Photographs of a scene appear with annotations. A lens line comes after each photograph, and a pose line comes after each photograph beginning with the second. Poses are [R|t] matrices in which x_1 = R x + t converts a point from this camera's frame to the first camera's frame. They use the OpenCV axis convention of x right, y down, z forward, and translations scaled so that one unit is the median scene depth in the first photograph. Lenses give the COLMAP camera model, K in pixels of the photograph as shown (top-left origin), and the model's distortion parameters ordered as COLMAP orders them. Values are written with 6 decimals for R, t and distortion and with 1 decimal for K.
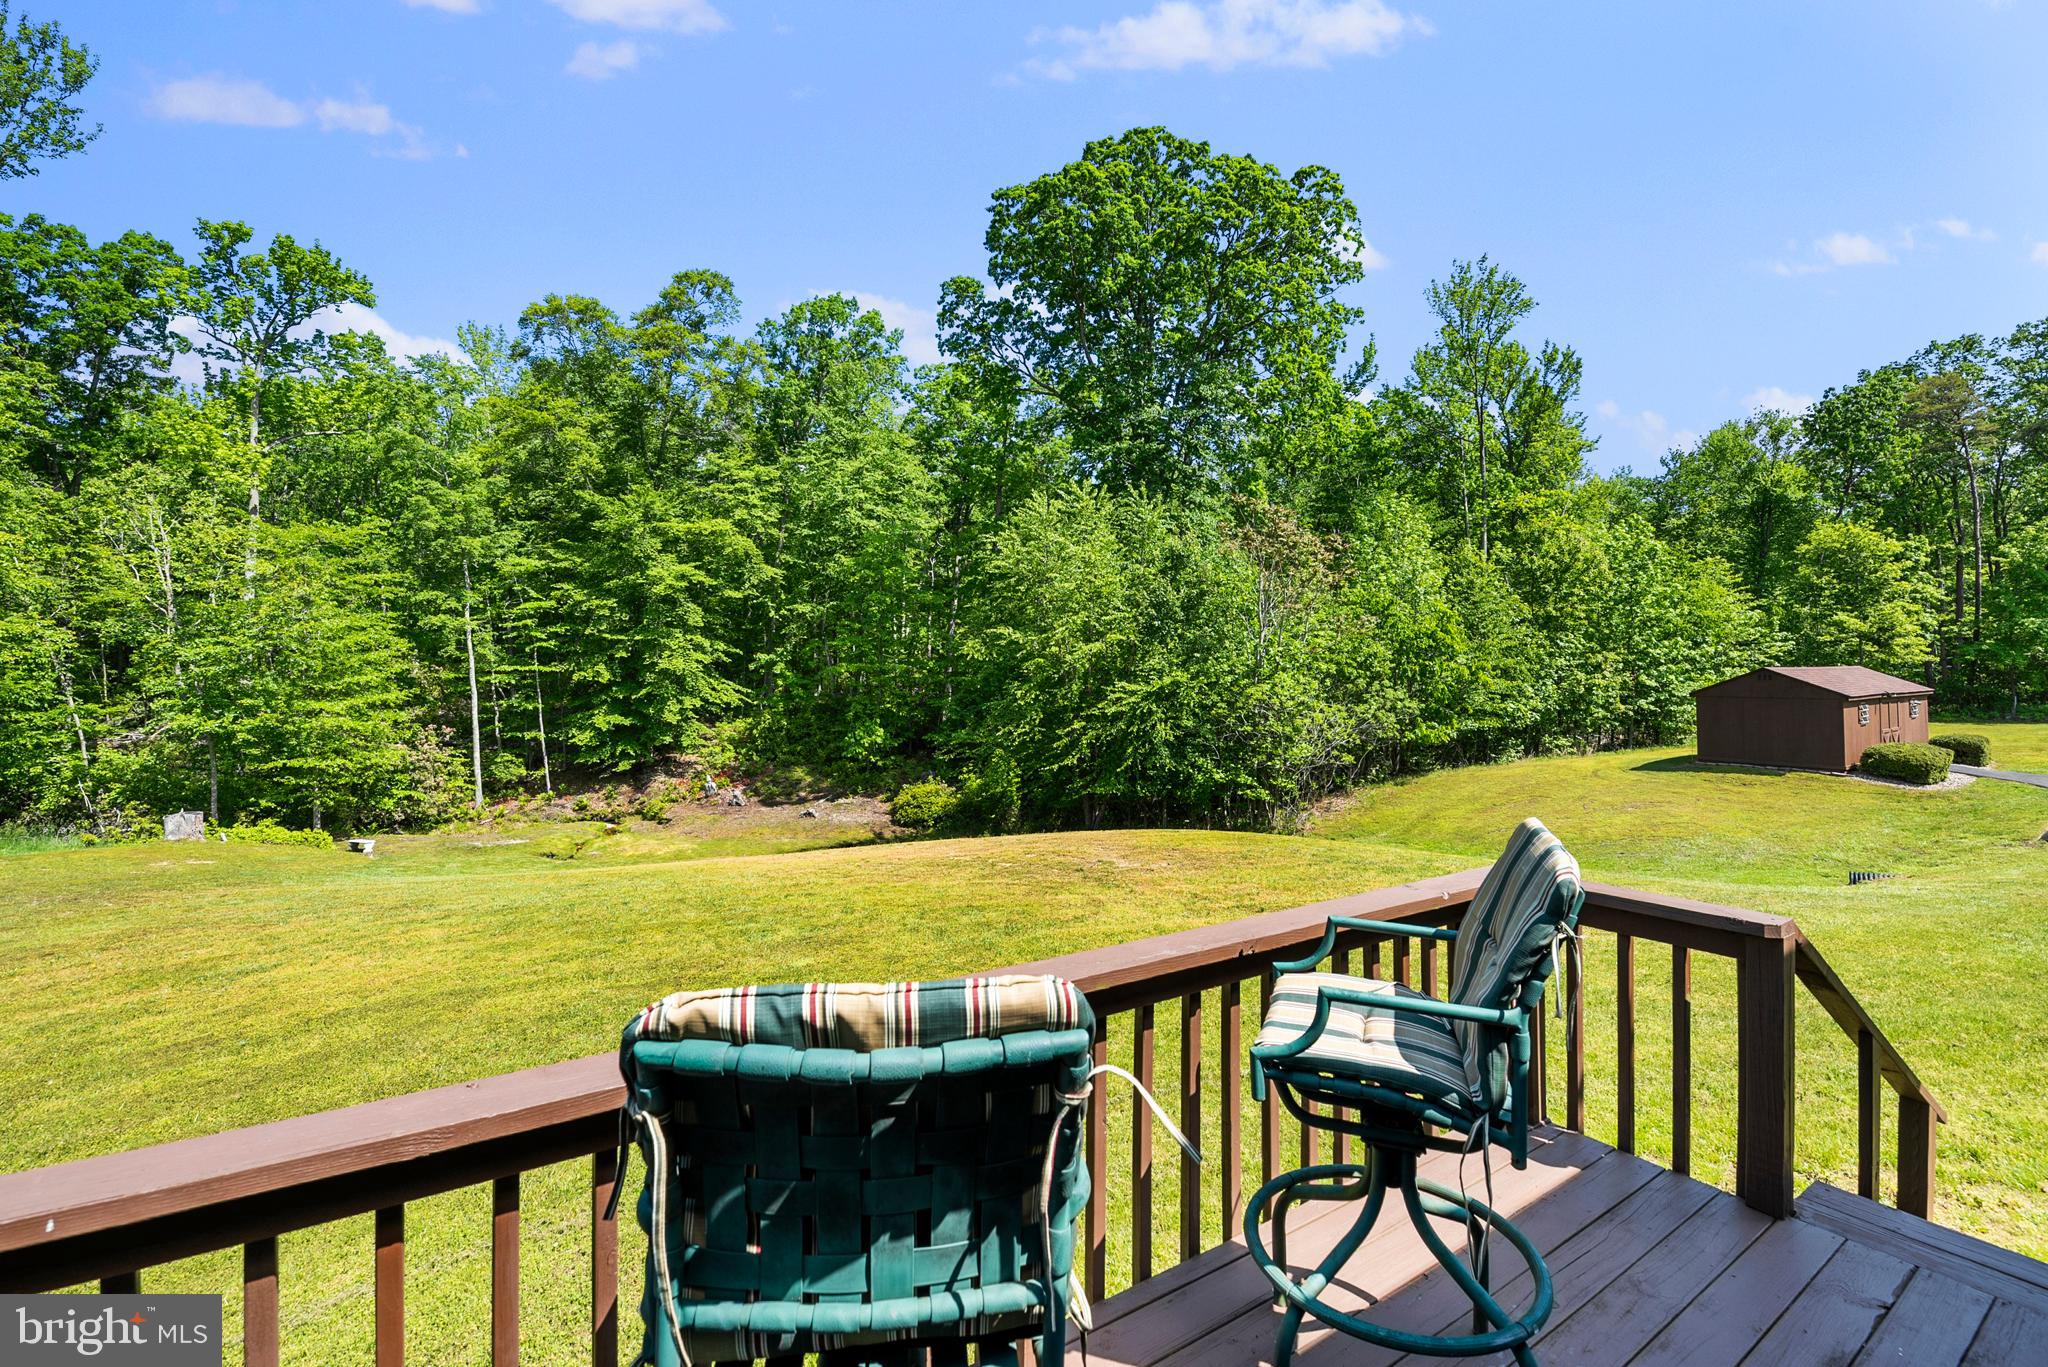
lens RADIAL K [[902.0, 0, 1024.0], [0, 902.0, 683.5], [0, 0, 1]] dist [-0.000829, -0.000299]
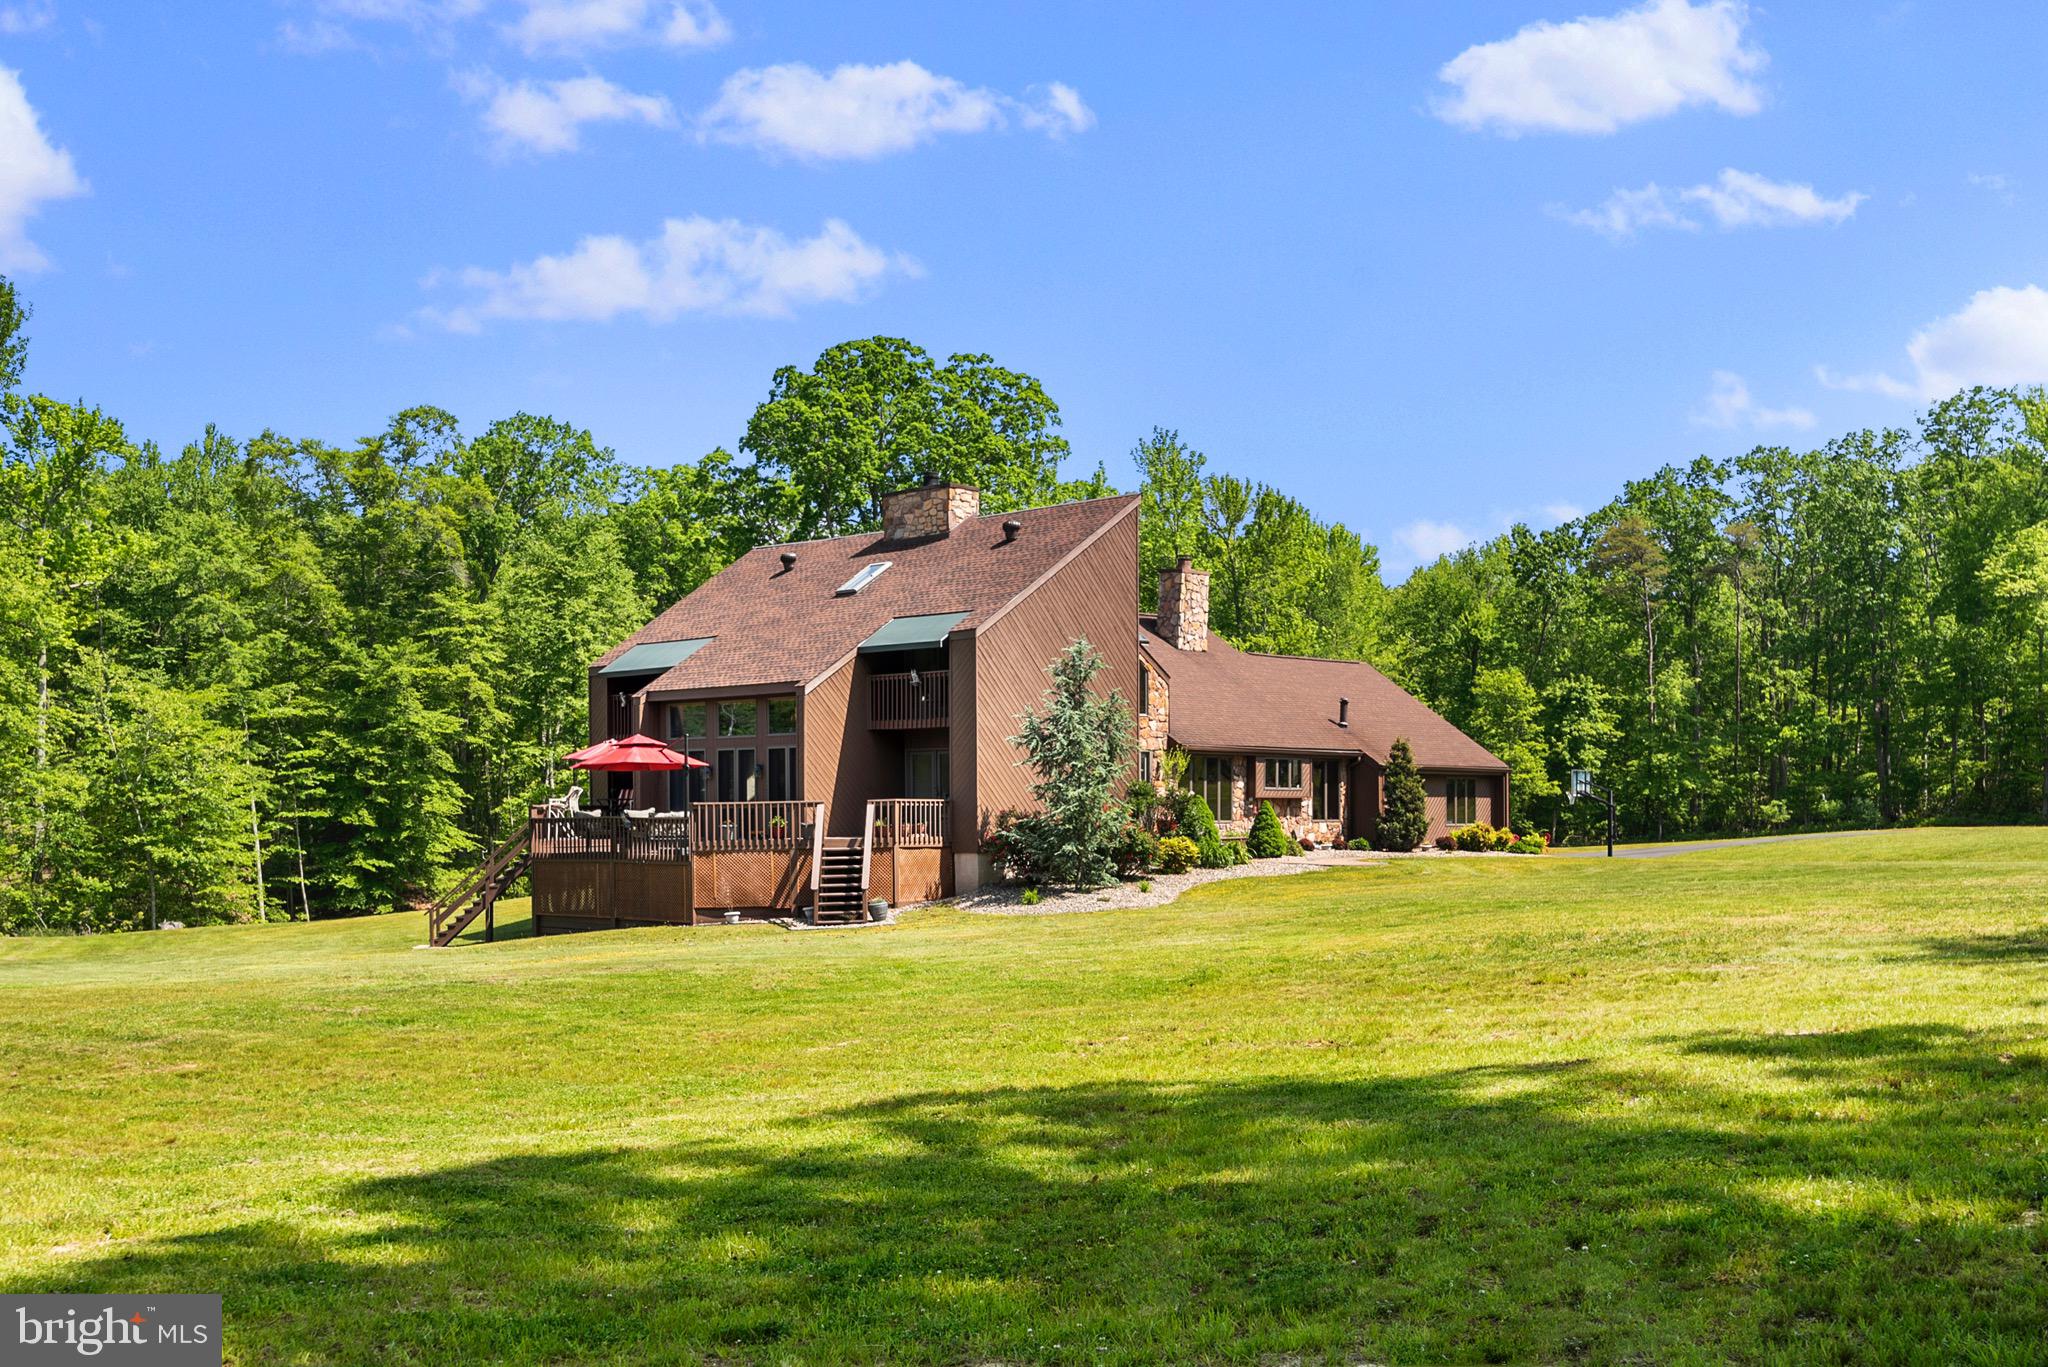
lens RADIAL K [[1775.2, 0, 1024.0], [0, 1775.2, 683.5], [0, 0, 1]] dist [0.000444, 0.000642]
pose [[0.972484, -0.000190, 0.232969, -0.197273], [0.025803, 0.993935, -0.106899, 0.067788], [-0.231536, 0.109969, 0.966591, -1.090104]]
